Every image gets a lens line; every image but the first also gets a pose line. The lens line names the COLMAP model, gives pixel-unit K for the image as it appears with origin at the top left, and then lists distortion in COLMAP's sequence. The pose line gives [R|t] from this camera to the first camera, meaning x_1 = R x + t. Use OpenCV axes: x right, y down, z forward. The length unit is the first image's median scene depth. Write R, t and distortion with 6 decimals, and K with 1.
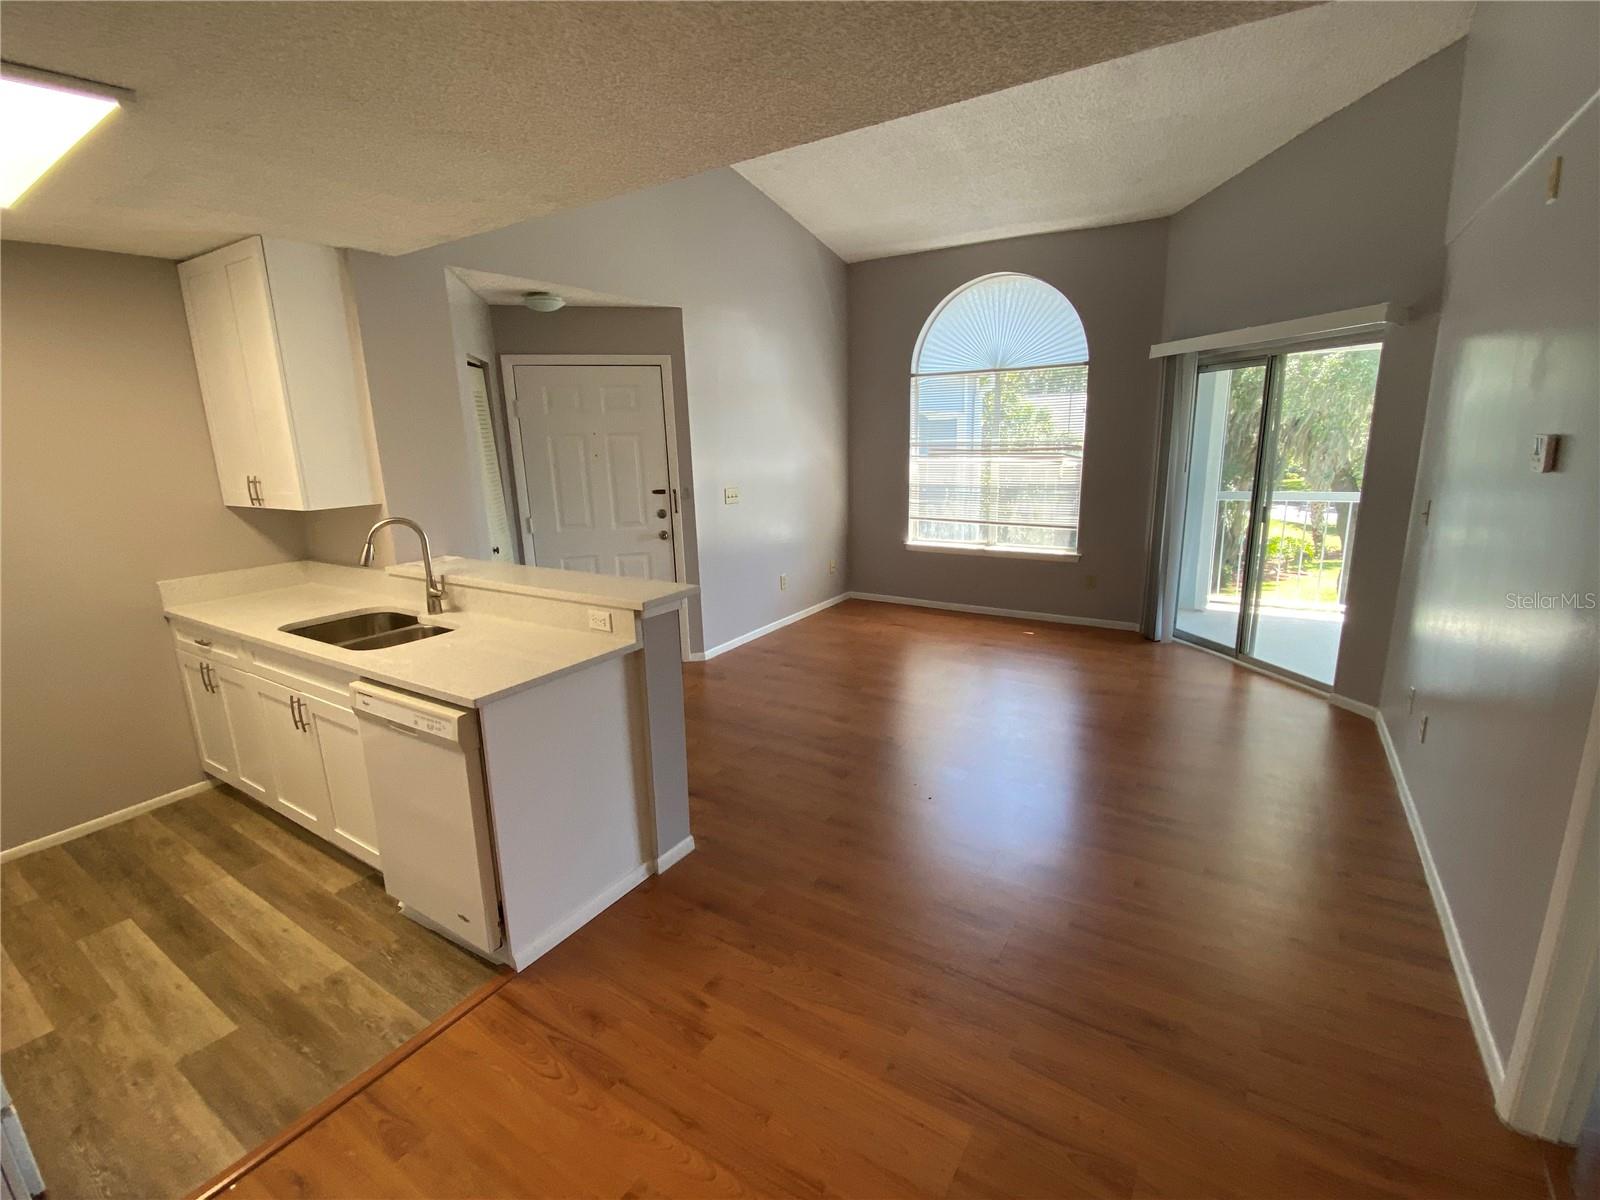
lens RADIAL K [[717.2, 0, 784.3], [0, 717.2, 593.8], [0, 0, 1]] dist [-0.000078, -0.000627]
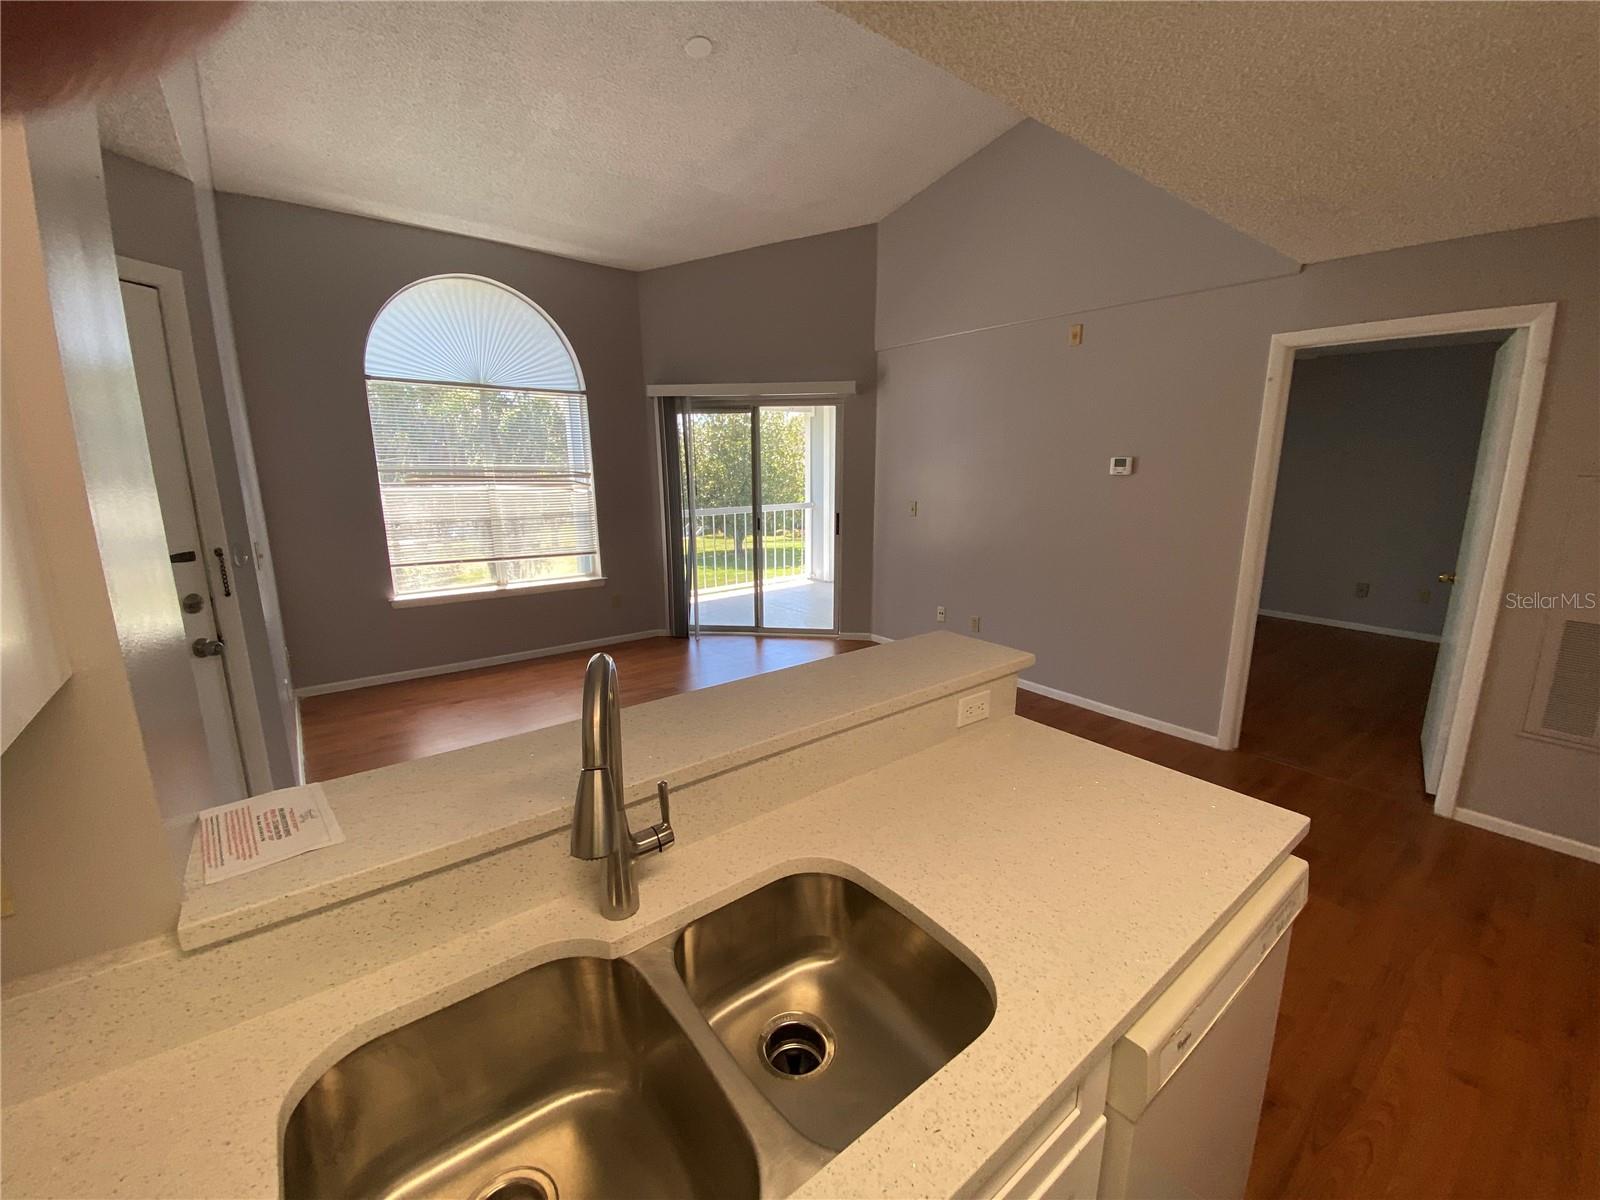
lens RADIAL K [[653.0, 0, 803.5], [0, 653.0, 597.6], [0, 0, 1]] dist [-0.000037, -0.002028]
pose [[0.307733, -0.166780, 0.936742, -0.393259], [0.195731, 0.974557, 0.109212, -0.073797], [-0.931123, 0.149741, 0.332547, 0.427509]]
